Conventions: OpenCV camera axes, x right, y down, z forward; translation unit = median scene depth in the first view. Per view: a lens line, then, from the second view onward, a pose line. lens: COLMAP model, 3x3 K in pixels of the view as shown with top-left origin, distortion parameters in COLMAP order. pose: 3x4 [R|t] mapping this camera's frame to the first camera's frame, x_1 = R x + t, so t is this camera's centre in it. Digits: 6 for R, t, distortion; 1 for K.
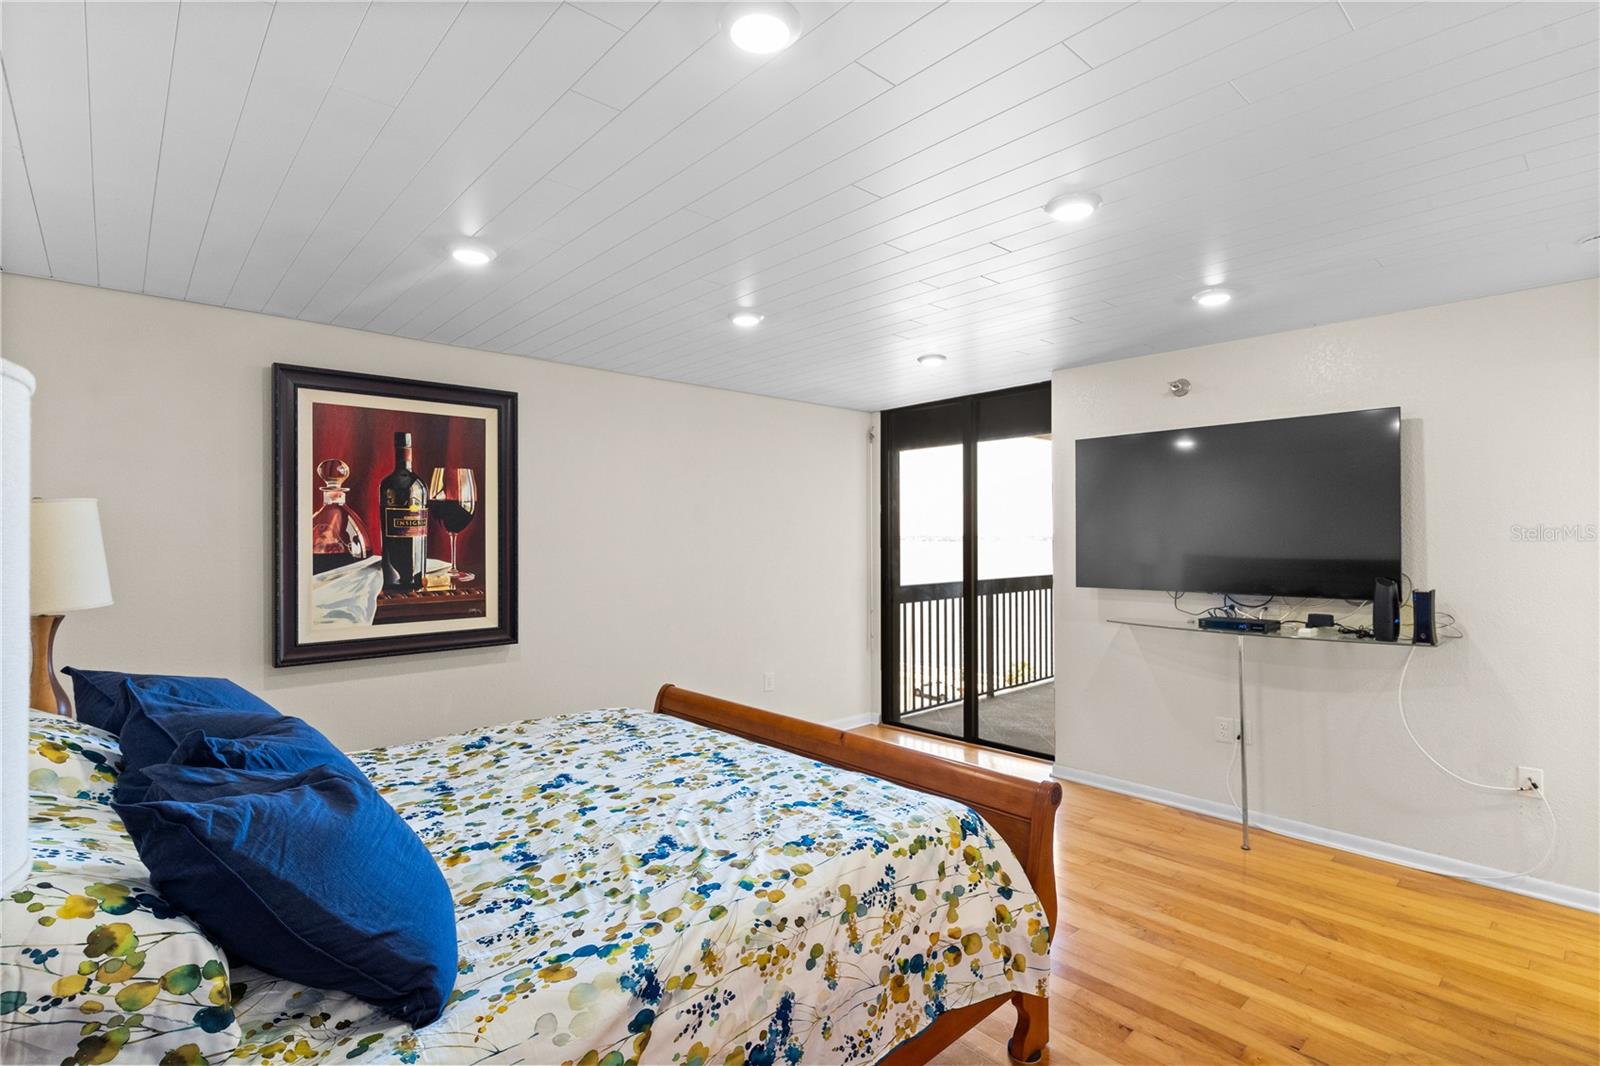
lens RADIAL K [[773.2, 0, 798.9], [0, 773.2, 532.9], [0, 0, 1]] dist [0.001109, 0.000105]
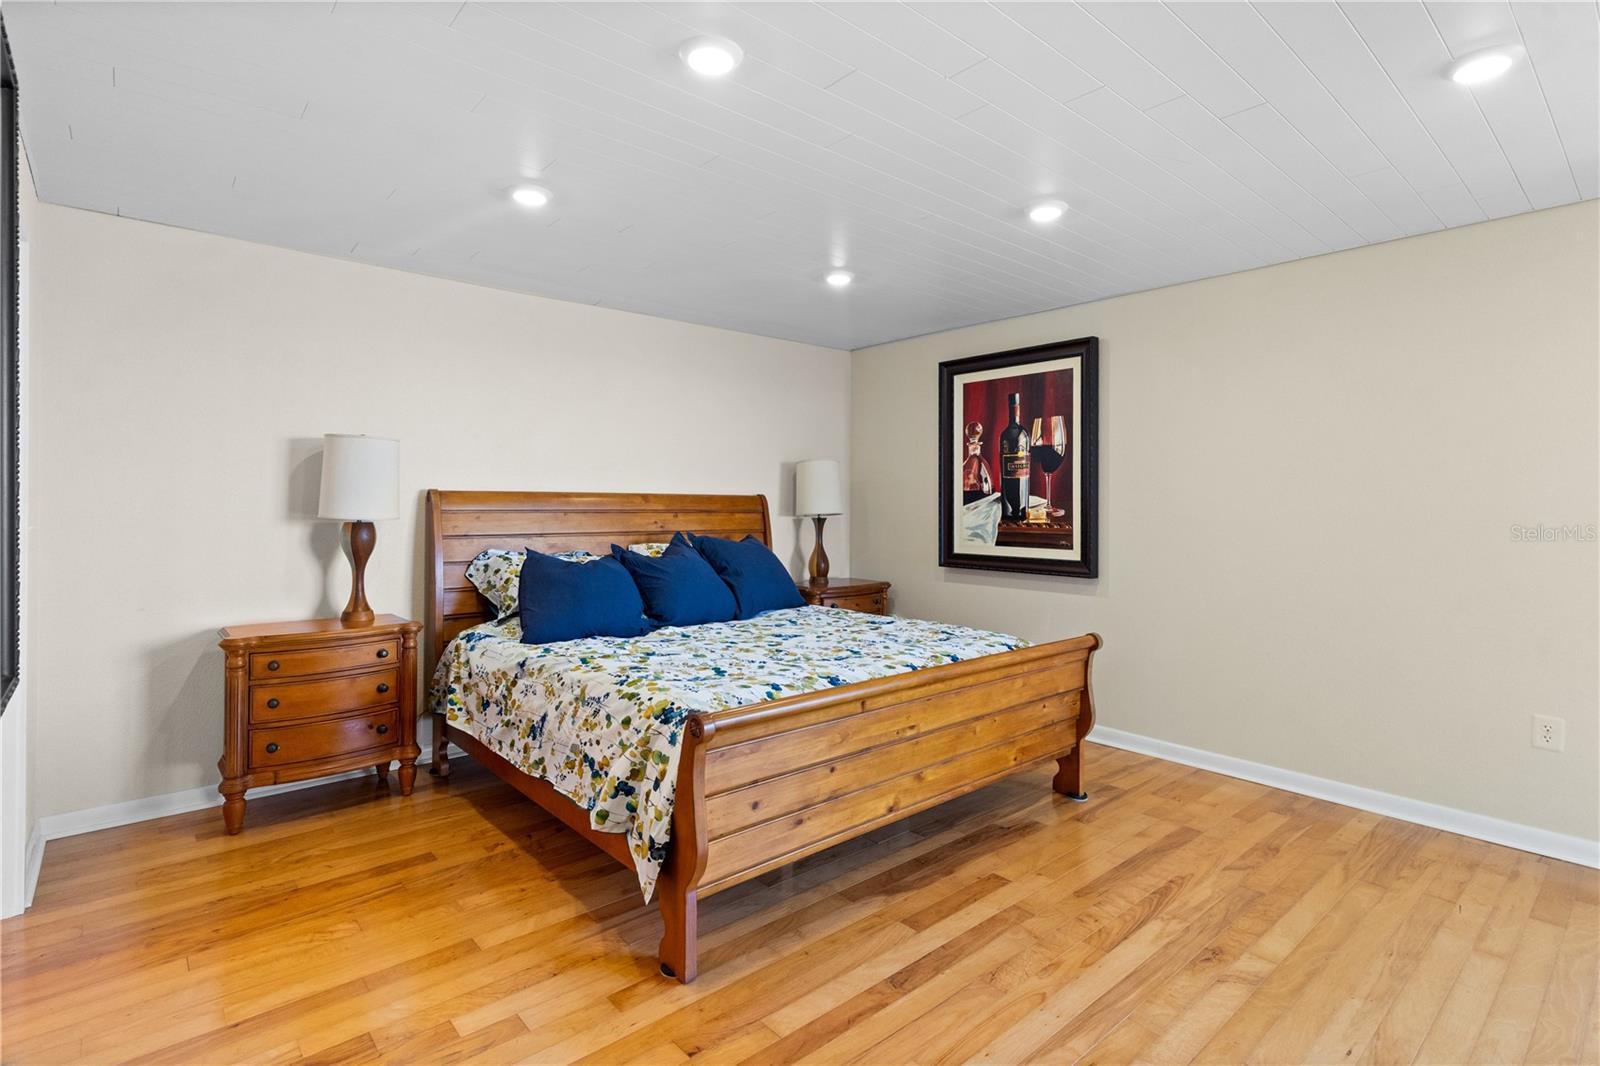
lens RADIAL K [[773.2, 0, 780.0], [0, 773.2, 498.4], [0, 0, 1]] dist [0.001109, 0.000105]
pose [[-0.043996, -0.000391, -0.999032, 0.749784], [-0.000870, 1.000000, -0.000353, 0.039499], [0.999031, 0.000854, -0.043996, 0.685212]]
